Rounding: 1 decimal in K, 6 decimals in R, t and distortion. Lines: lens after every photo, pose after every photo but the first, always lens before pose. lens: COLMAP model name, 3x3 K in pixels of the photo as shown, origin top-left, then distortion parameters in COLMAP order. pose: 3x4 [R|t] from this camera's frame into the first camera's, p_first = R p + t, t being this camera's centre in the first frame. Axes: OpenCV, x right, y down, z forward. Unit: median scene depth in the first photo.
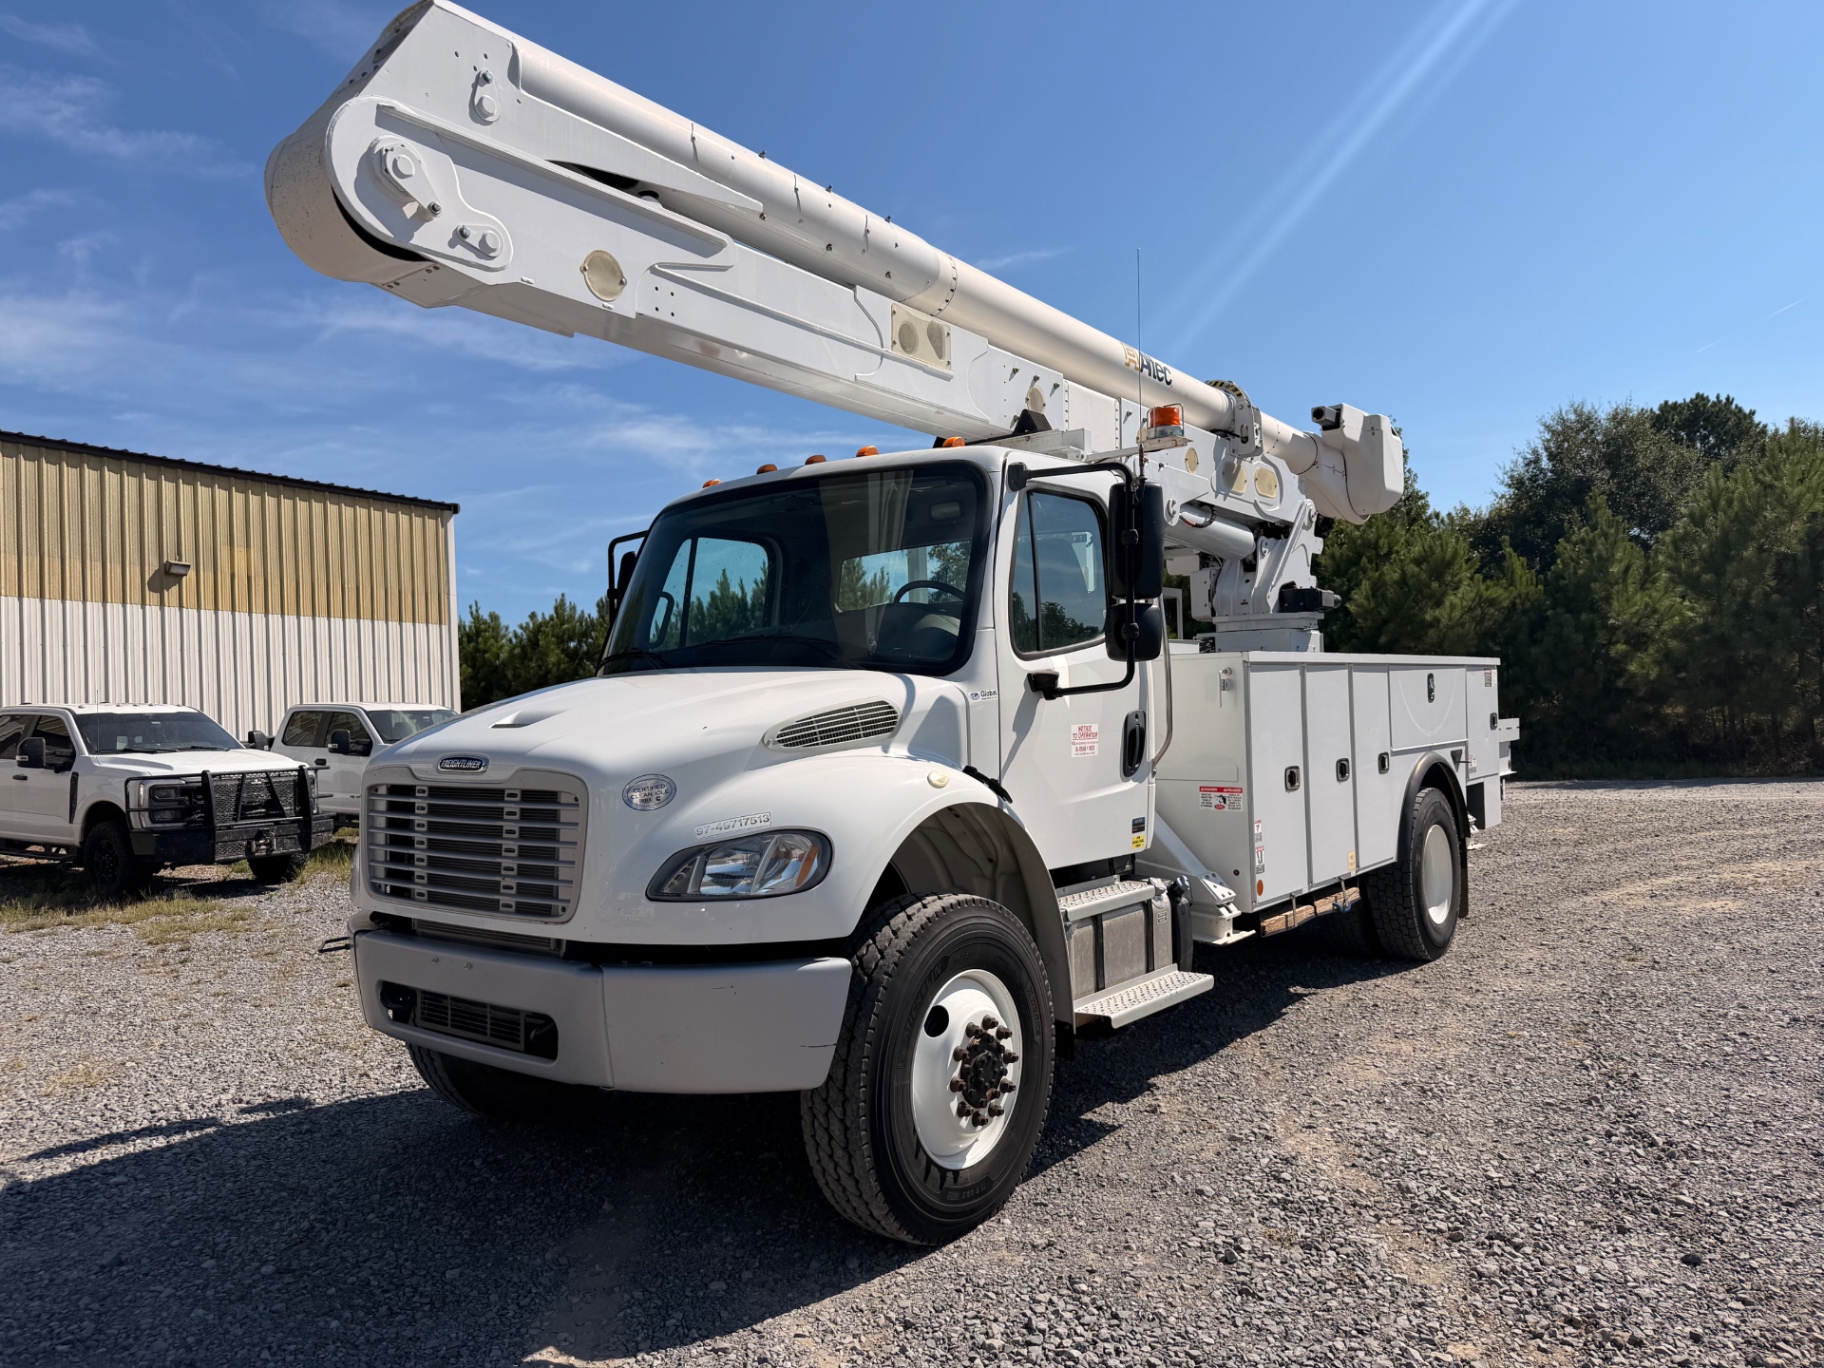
lens RADIAL K [[1329.8, 0, 944.8], [0, 1329.8, 708.2], [0, 0, 1]] dist [-0.012329, -0.005646]
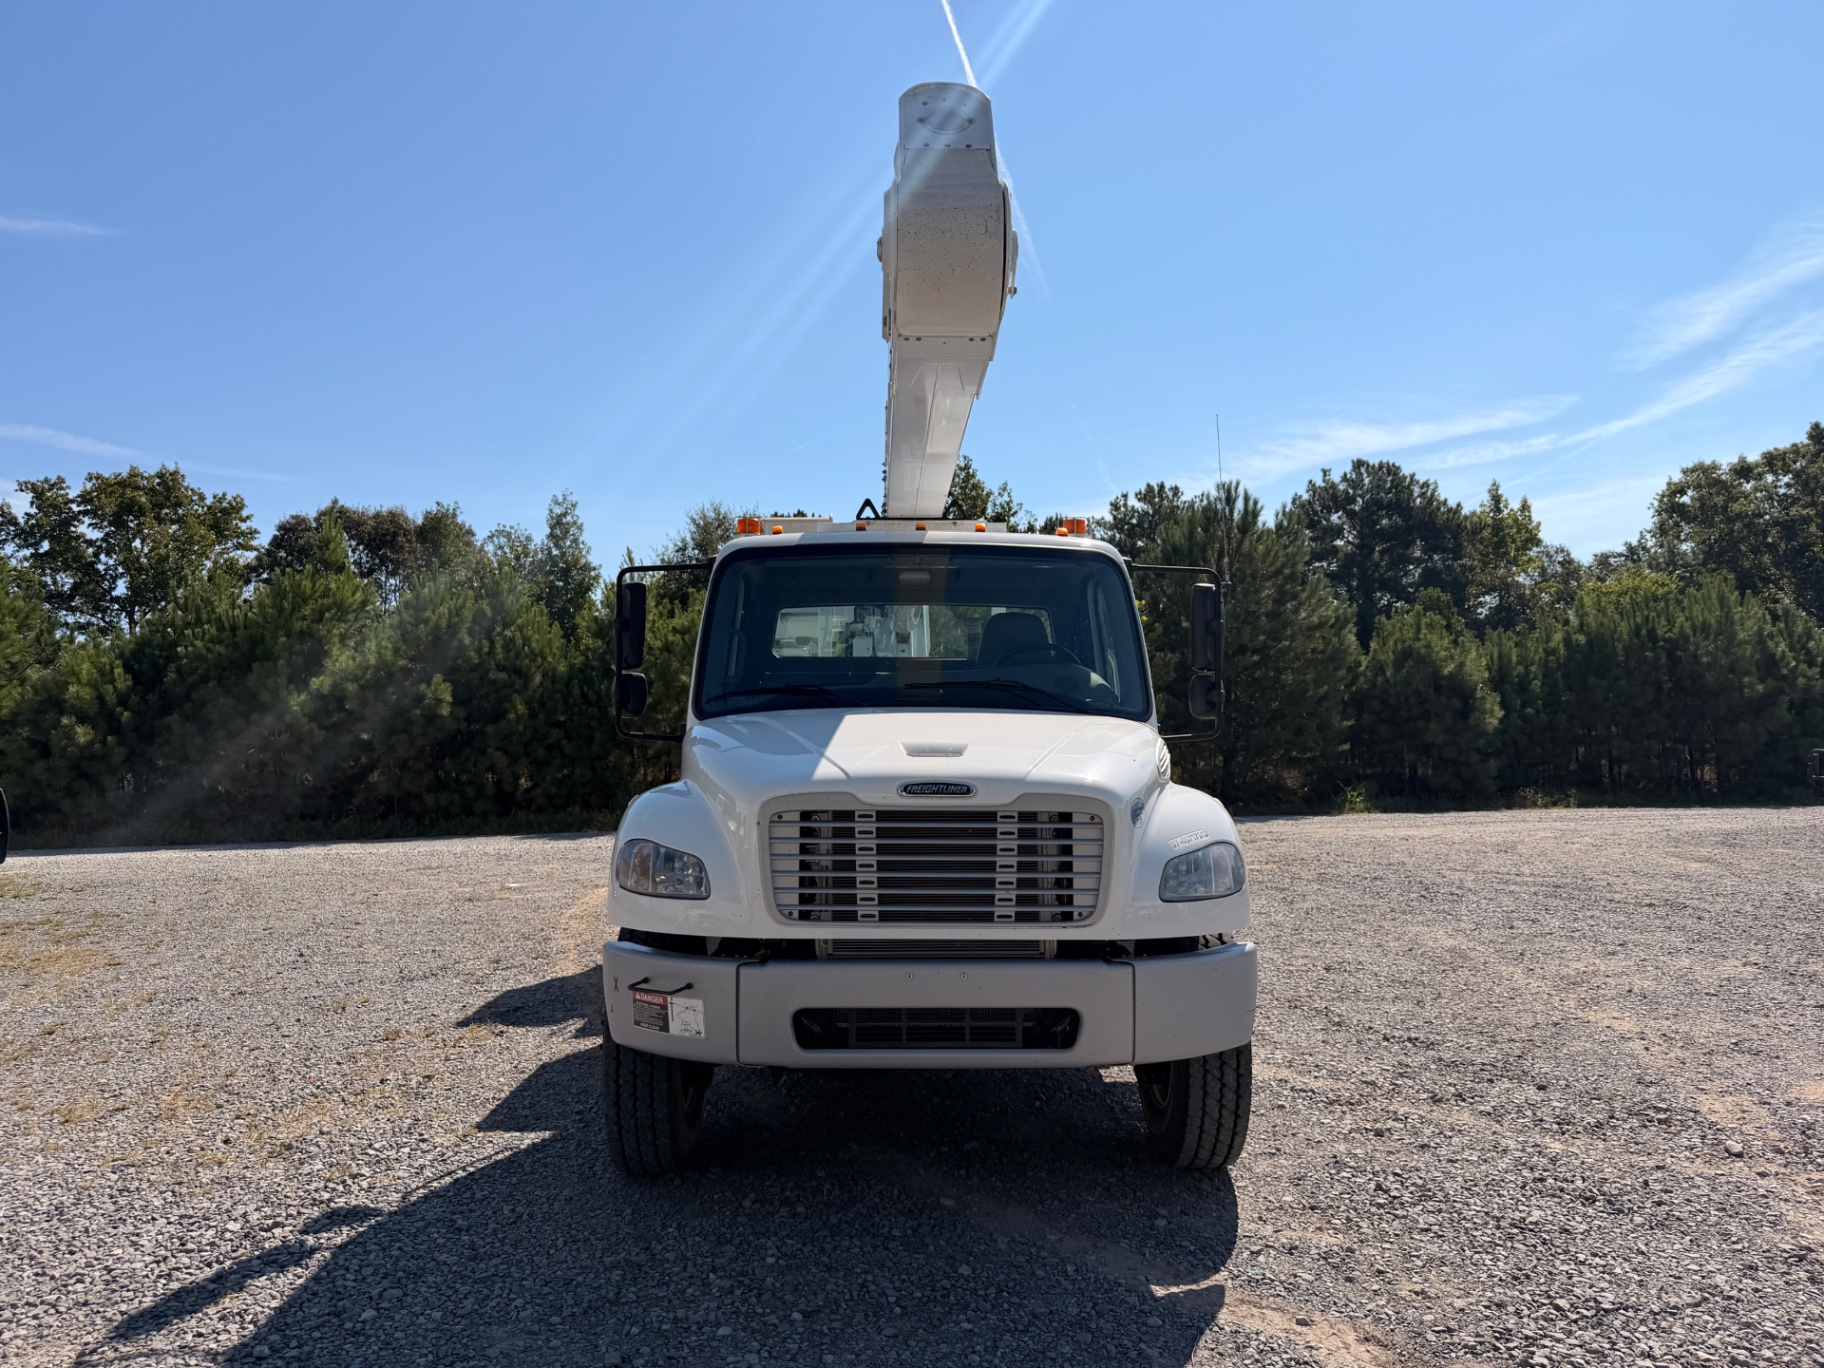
lens RADIAL K [[1265.9, 0, 920.7], [0, 1265.9, 668.0], [0, 0, 1]] dist [0.128651, -0.212941]
pose [[0.778726, 0.063913, 0.624100, -1.013144], [-0.017907, 0.996656, -0.079722, 0.025589], [-0.627108, 0.050906, 0.777267, 0.188042]]
